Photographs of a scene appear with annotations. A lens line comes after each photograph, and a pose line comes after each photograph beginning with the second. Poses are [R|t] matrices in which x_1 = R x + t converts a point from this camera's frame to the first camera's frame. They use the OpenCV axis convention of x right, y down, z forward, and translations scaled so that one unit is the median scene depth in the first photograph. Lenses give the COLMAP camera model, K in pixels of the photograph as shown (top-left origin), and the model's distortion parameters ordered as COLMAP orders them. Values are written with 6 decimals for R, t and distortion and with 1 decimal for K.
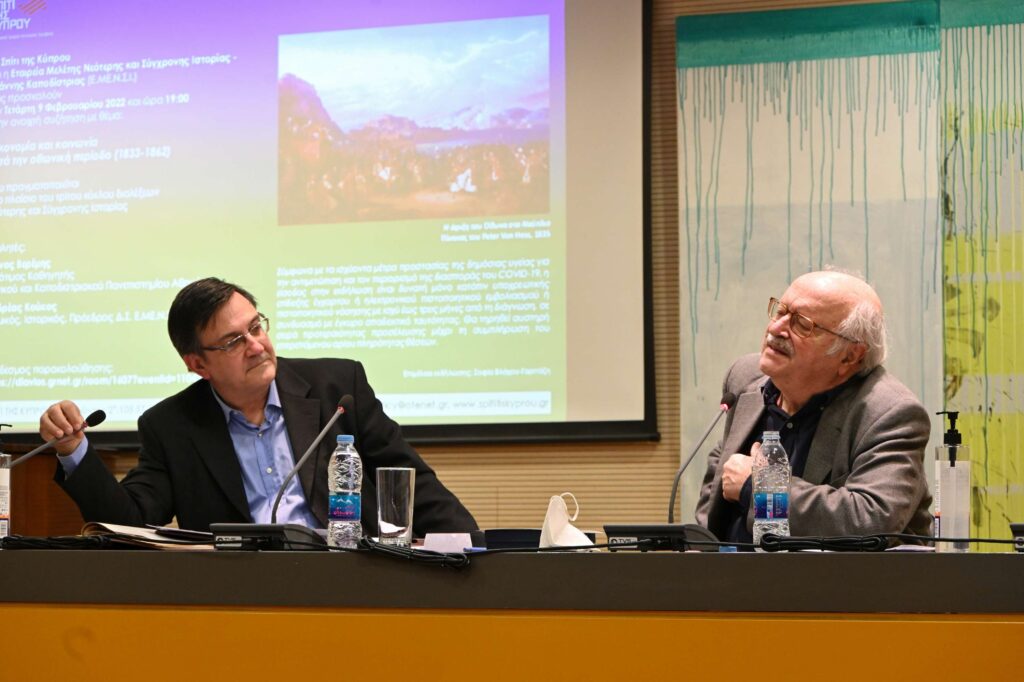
lens RADIAL K [[3028.1, 0, 517.2], [0, 3028.1, 346.0], [0, 0, 1]] dist [-0.011052, 0.000000]
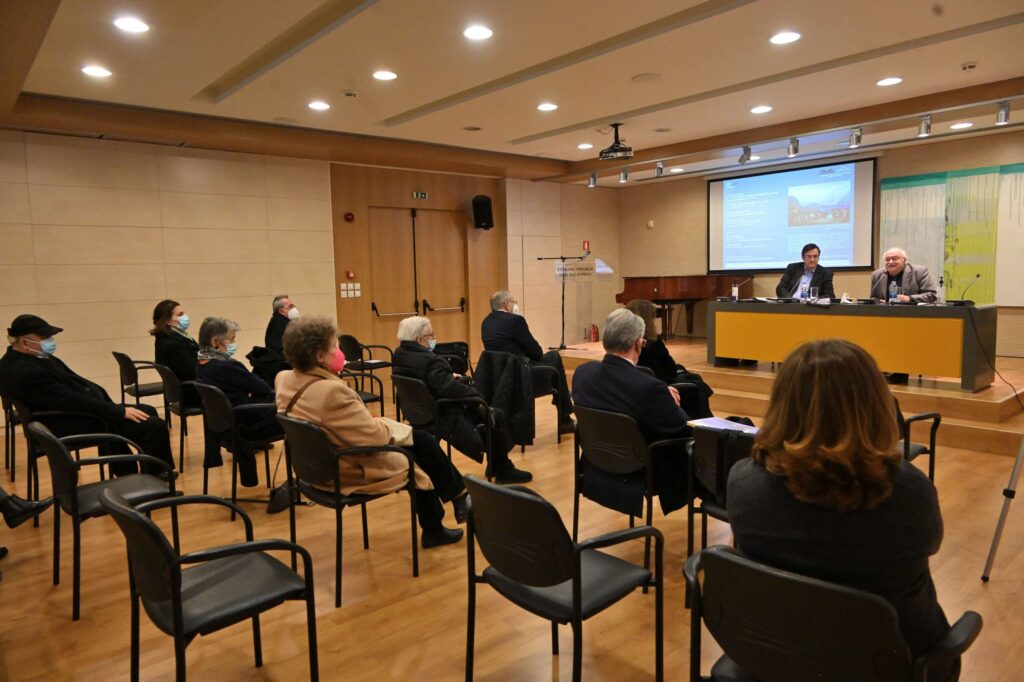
lens RADIAL K [[664.7, 0, 510.0], [0, 664.7, 342.4], [0, 0, 1]] dist [-0.003683, -0.005386]
pose [[0.893798, 0.022489, -0.447905, 0.004987], [0.055317, 0.985587, 0.159872, -0.056779], [0.445045, -0.167670, 0.879671, -0.201787]]
